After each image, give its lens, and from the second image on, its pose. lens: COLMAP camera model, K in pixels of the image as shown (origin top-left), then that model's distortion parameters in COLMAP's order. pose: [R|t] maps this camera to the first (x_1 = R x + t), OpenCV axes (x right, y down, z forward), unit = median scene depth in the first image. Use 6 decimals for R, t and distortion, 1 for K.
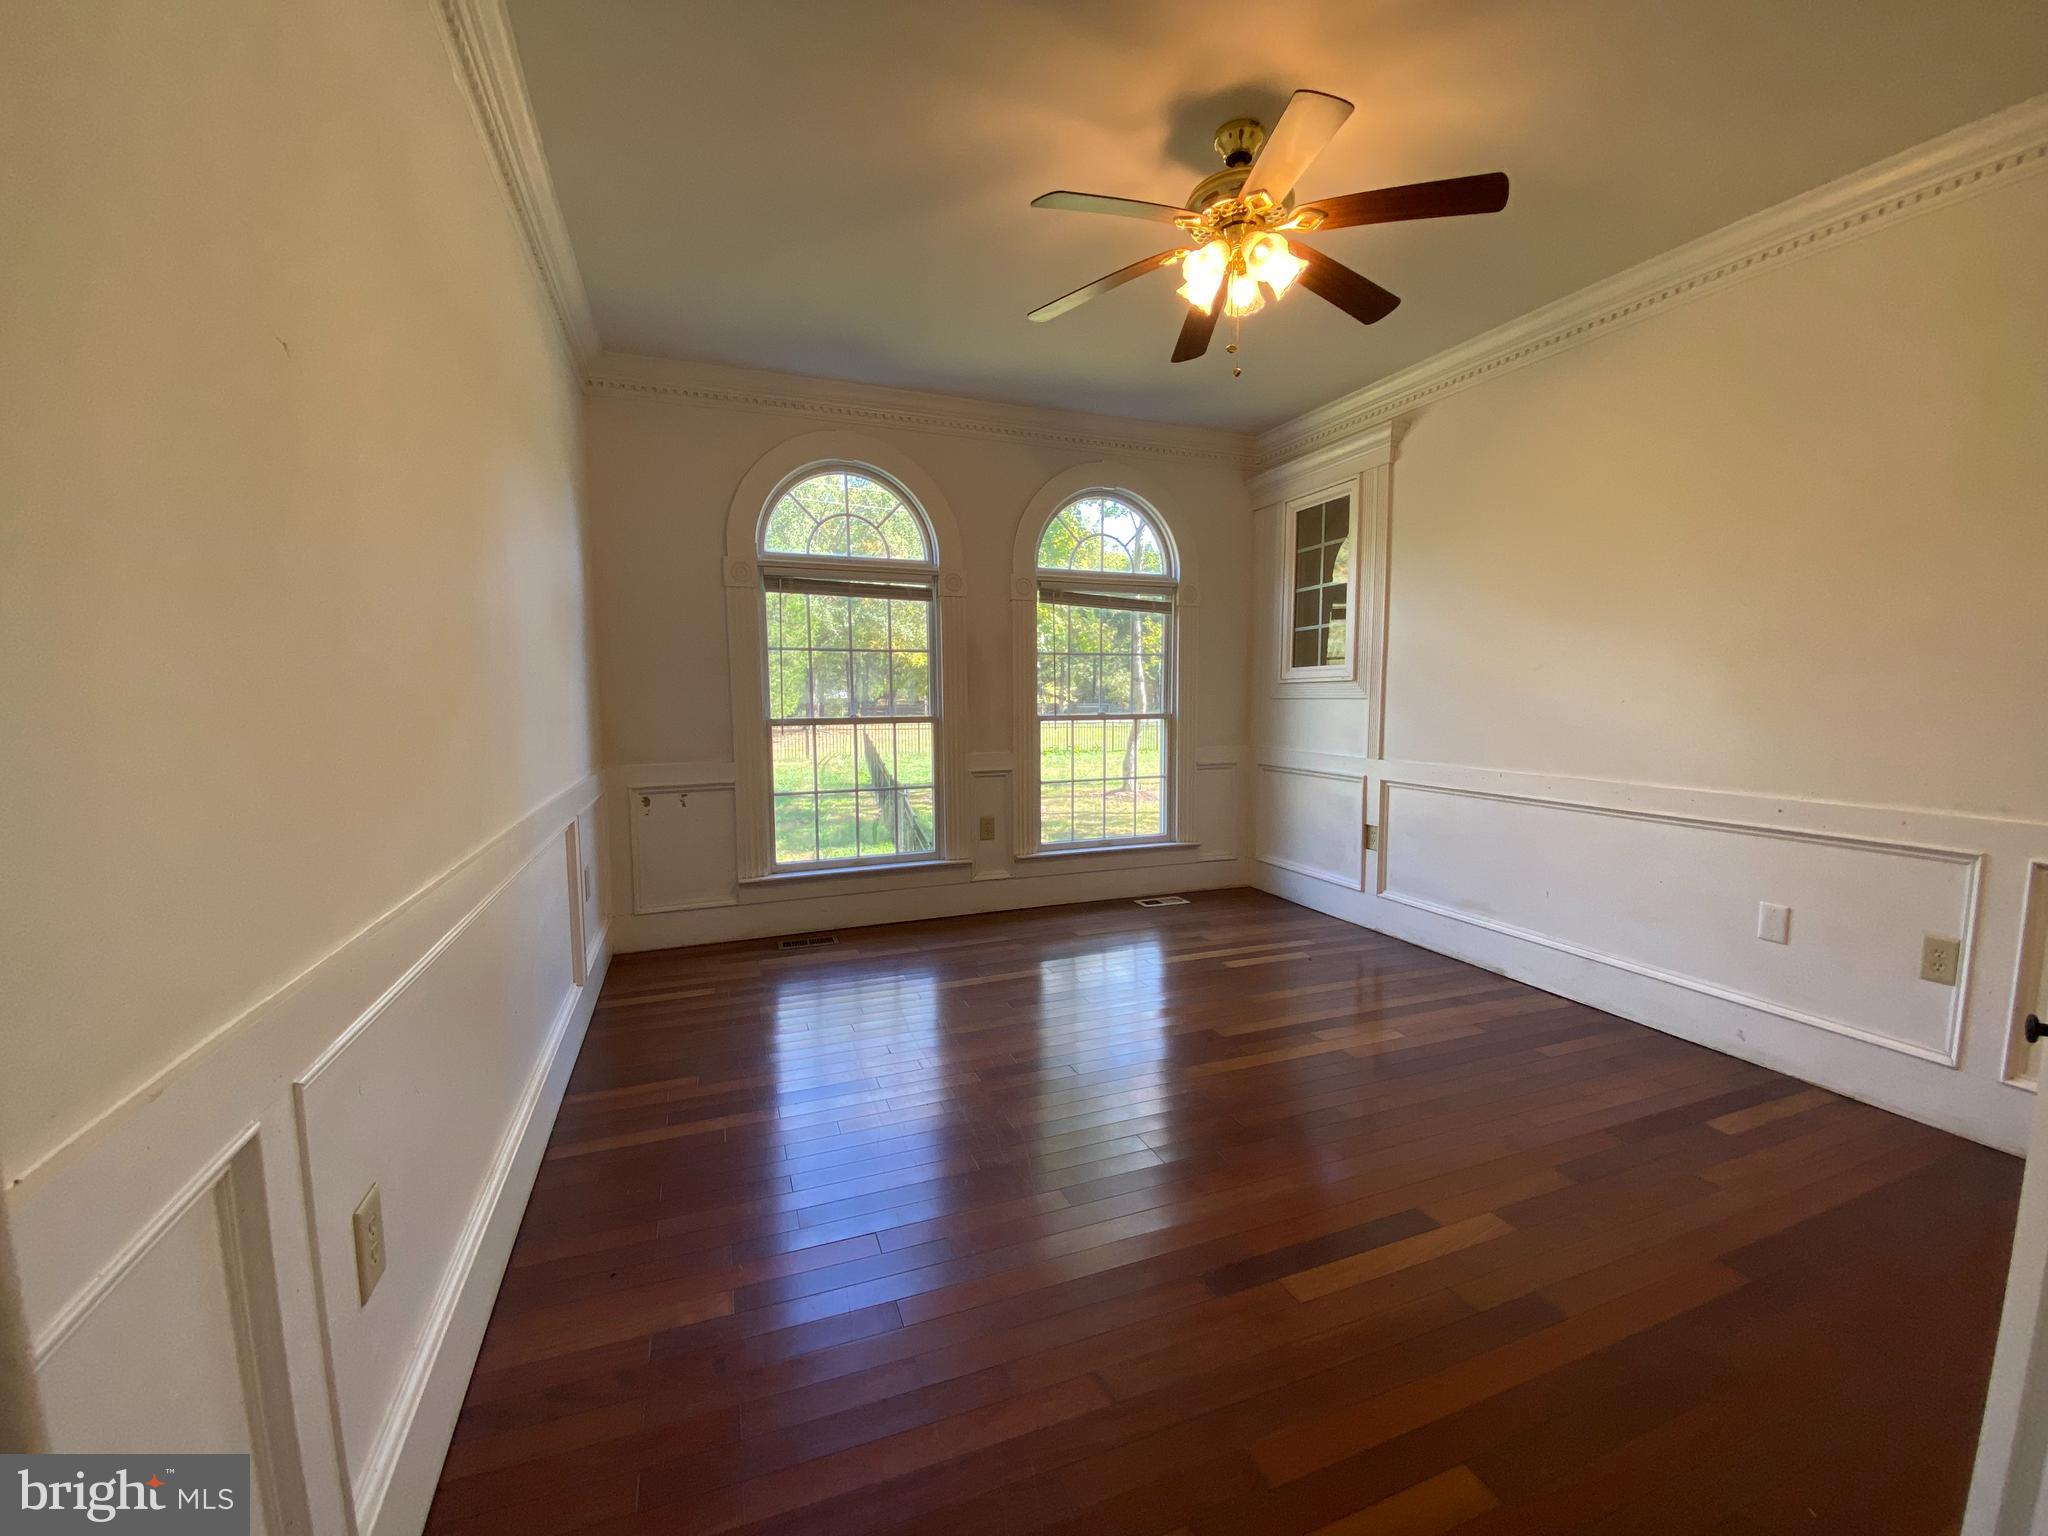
lens RADIAL K [[832.6, 0, 1025.3], [0, 832.6, 768.1], [0, 0, 1]] dist [0.033127, -0.023586]
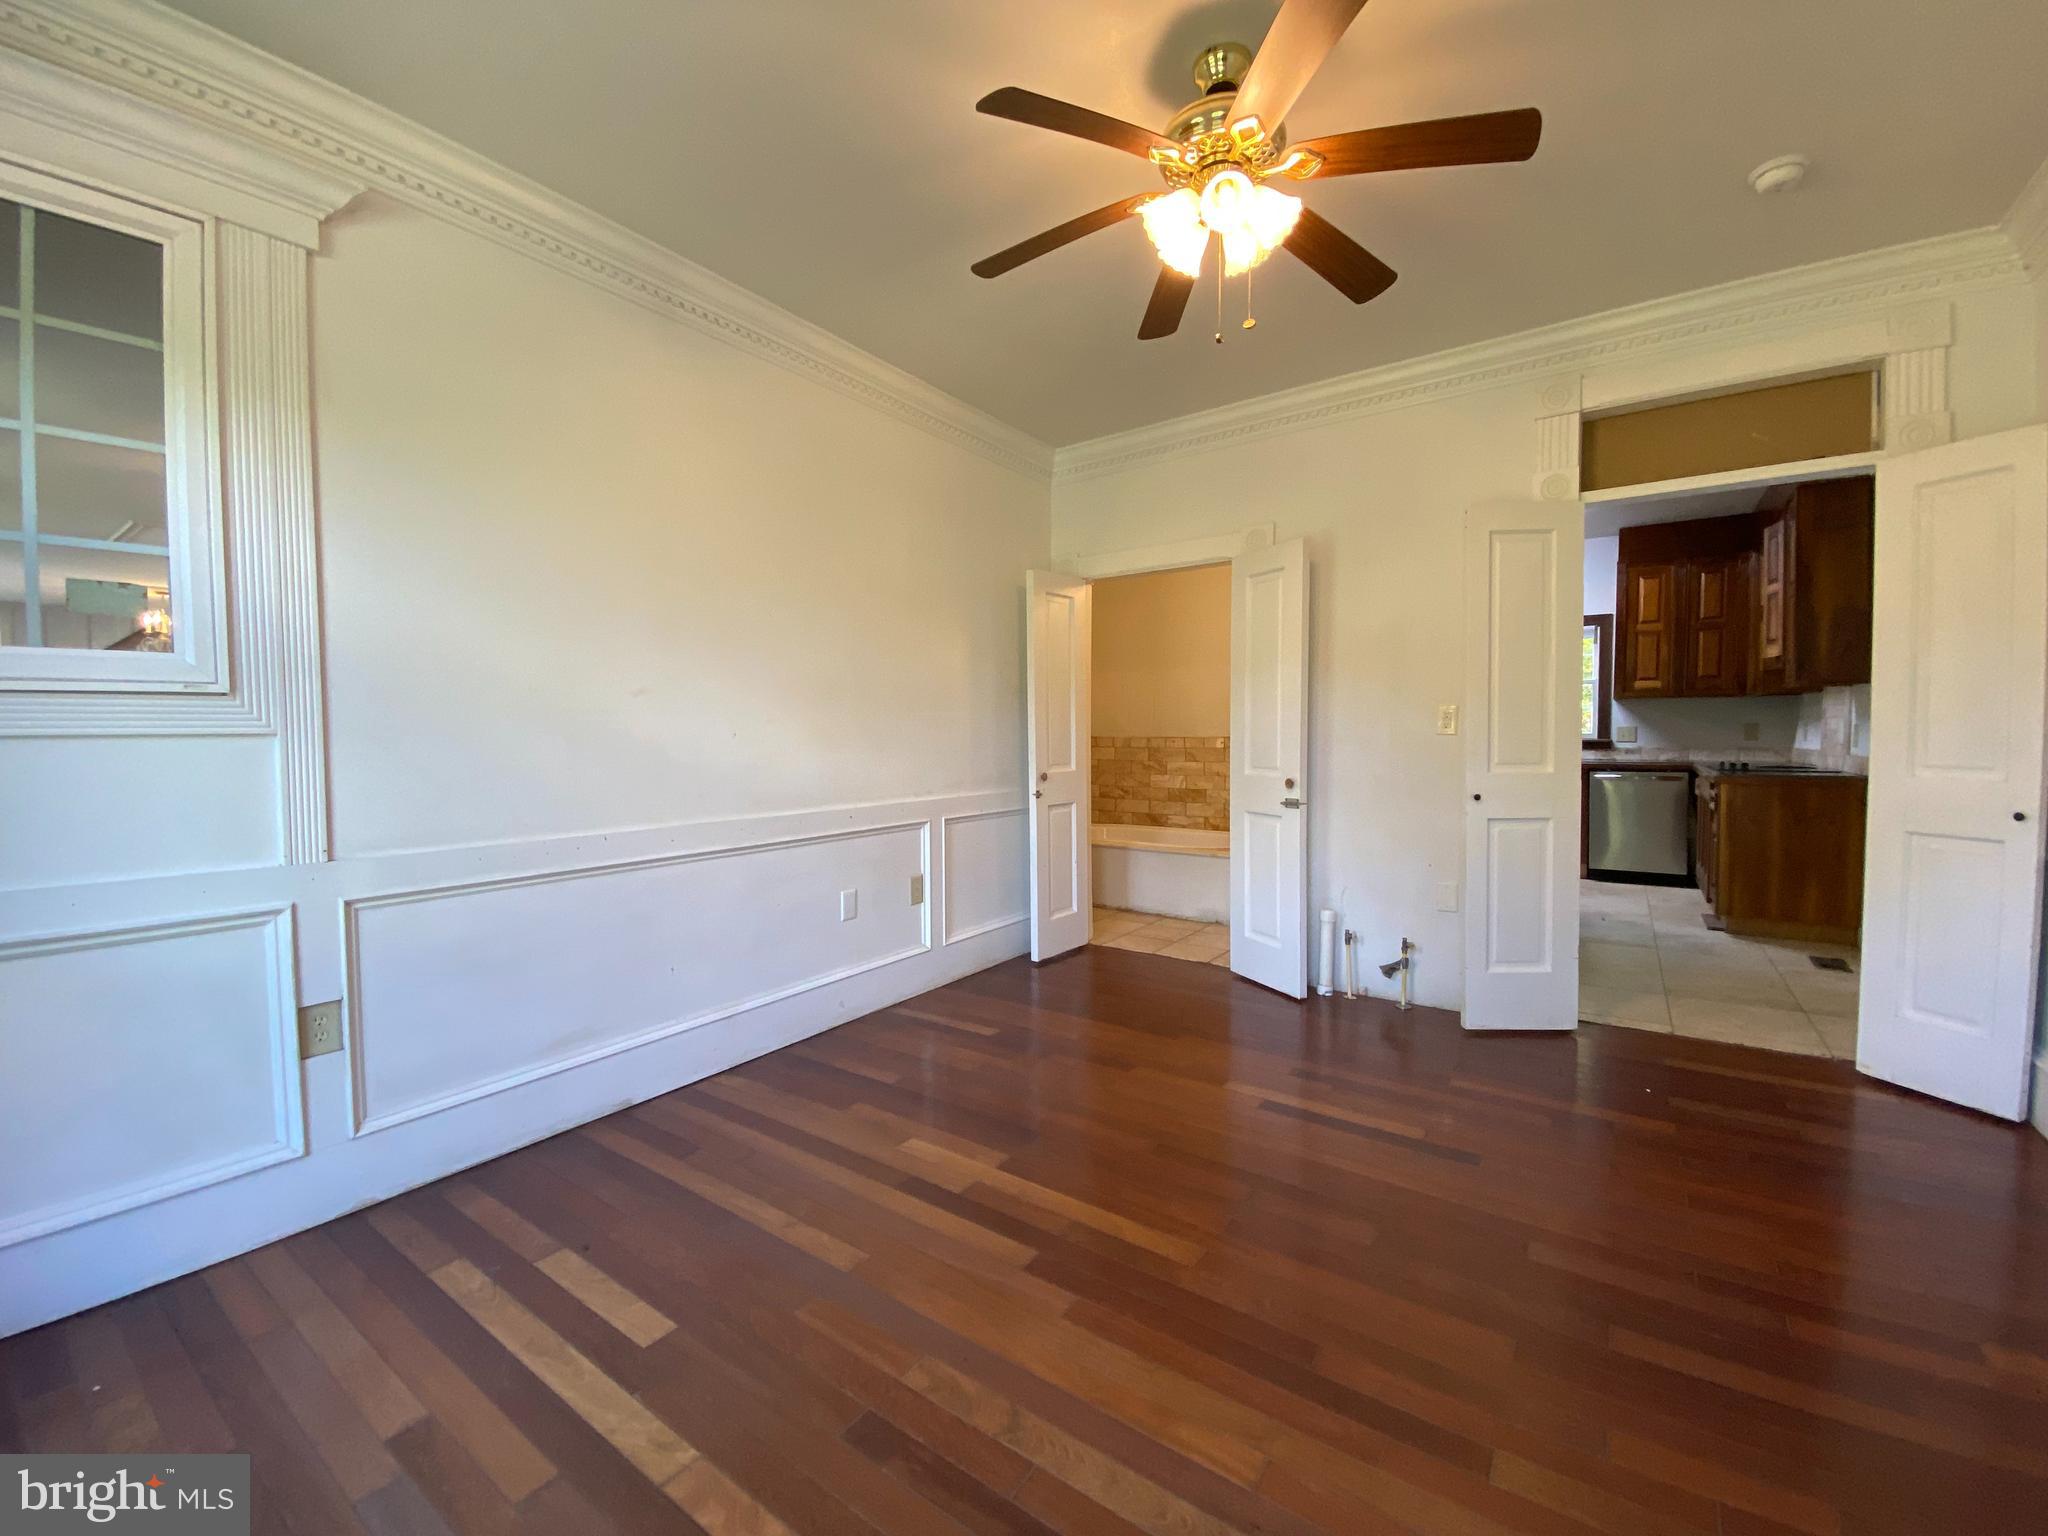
lens RADIAL K [[832.6, 0, 1025.3], [0, 832.6, 768.1], [0, 0, 1]] dist [0.033127, -0.023586]
pose [[-0.543171, -0.014815, 0.839491, -0.197778], [0.097890, 0.991908, 0.080842, -0.062621], [-0.833896, 0.126089, -0.537326, 0.917057]]
